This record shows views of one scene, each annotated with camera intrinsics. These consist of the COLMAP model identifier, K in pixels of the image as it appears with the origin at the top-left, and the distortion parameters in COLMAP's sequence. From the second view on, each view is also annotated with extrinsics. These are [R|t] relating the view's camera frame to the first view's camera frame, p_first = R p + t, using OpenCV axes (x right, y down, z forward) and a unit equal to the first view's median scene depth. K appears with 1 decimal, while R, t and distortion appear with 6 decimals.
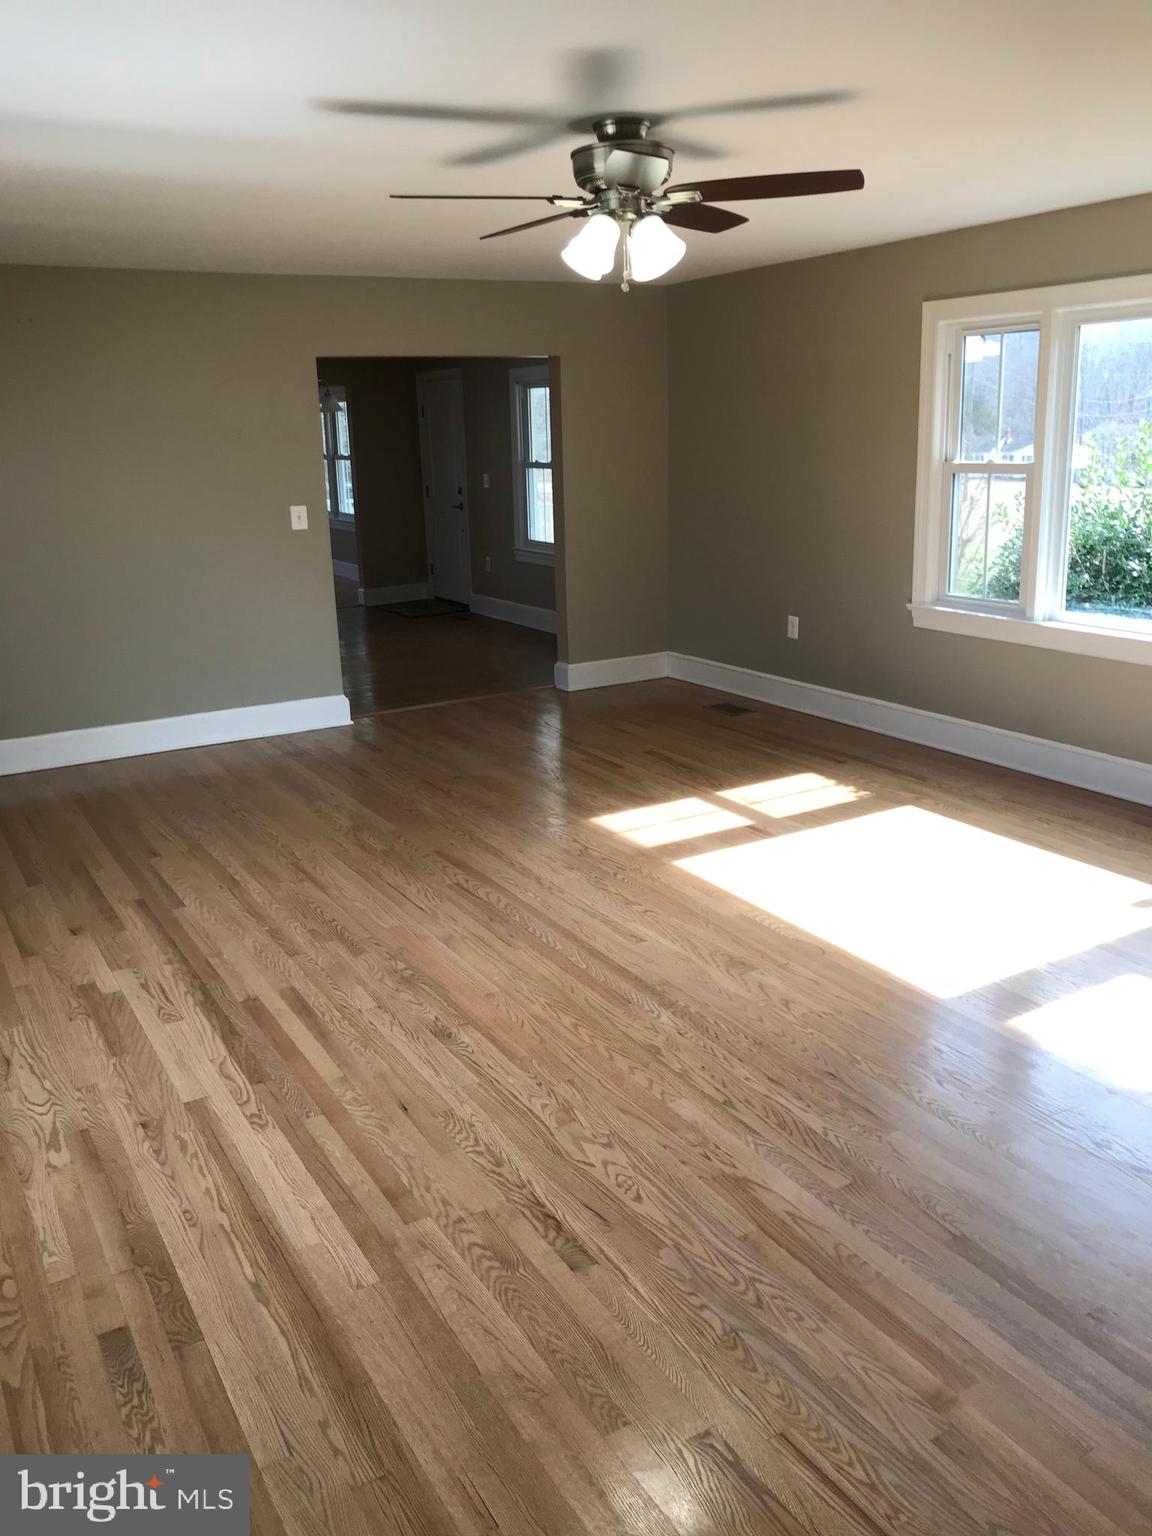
lens RADIAL K [[1279.8, 0, 575.6], [0, 1279.8, 767.6], [0, 0, 1]] dist [-0.007996, 0.014650]
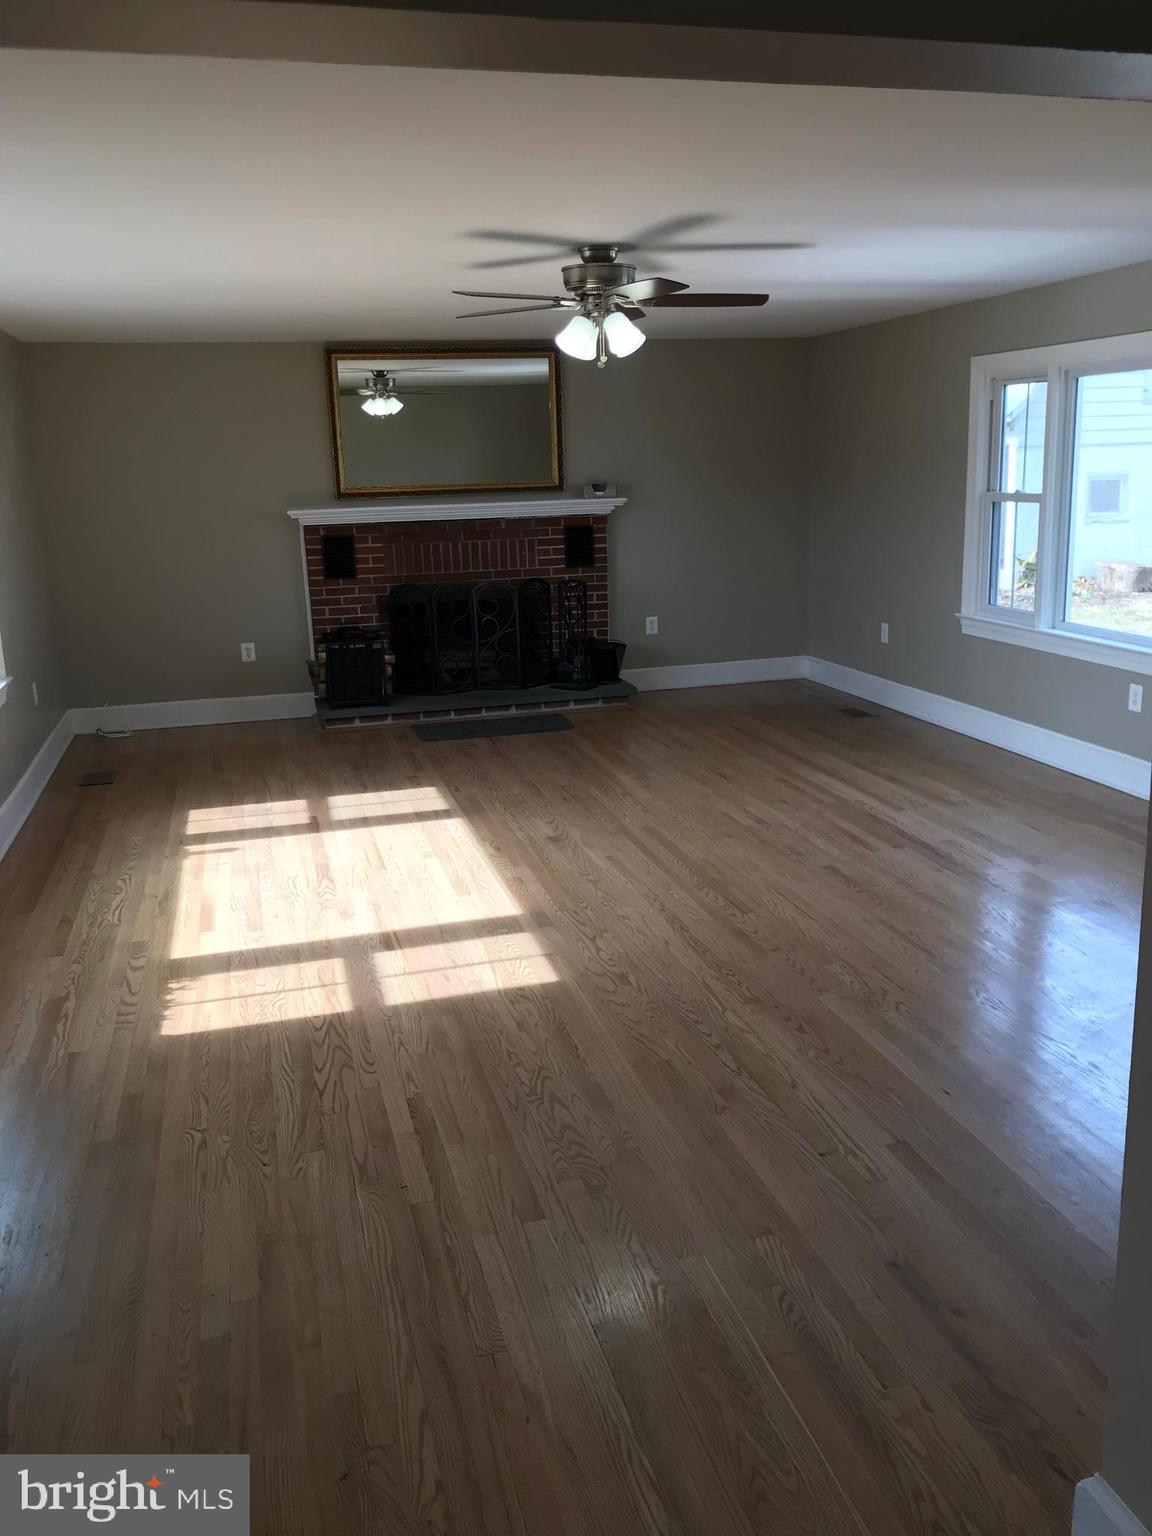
lens RADIAL K [[1279.8, 0, 576.8], [0, 1279.8, 768.2], [0, 0, 1]] dist [-0.007996, 0.014650]
pose [[-0.964774, 0.002555, 0.263066, -0.250896], [0.126934, 0.880378, 0.456971, -0.523272], [-0.230430, 0.474266, -0.849690, 1.994016]]
